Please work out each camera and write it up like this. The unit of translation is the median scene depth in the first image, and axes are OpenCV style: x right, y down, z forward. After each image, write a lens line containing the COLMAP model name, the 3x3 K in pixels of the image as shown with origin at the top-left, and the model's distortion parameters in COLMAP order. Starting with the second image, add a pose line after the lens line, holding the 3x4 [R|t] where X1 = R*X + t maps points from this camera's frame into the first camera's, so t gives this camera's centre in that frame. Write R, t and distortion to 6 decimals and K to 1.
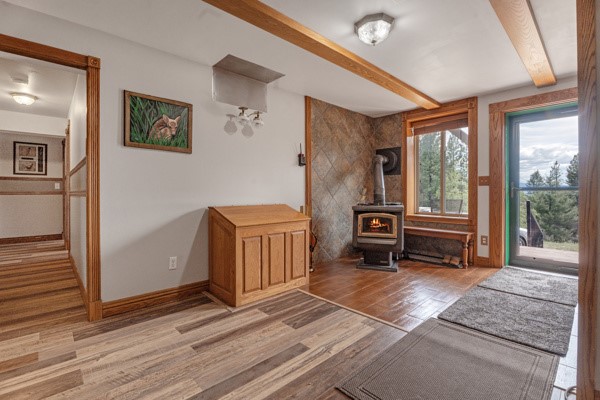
lens RADIAL K [[273.3, 0, 300.7], [0, 273.3, 198.5], [0, 0, 1]] dist [-0.012193, -0.000473]
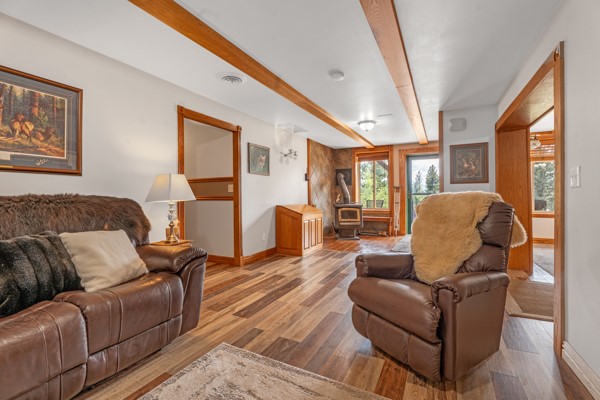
lens RADIAL K [[273.3, 0, 299.1], [0, 273.3, 197.2], [0, 0, 1]] dist [-0.012193, -0.000473]
pose [[0.939978, -0.004948, 0.341200, -0.598282], [0.008109, 0.999936, -0.007838, -0.005941], [-0.341140, 0.010134, 0.939958, -0.536666]]
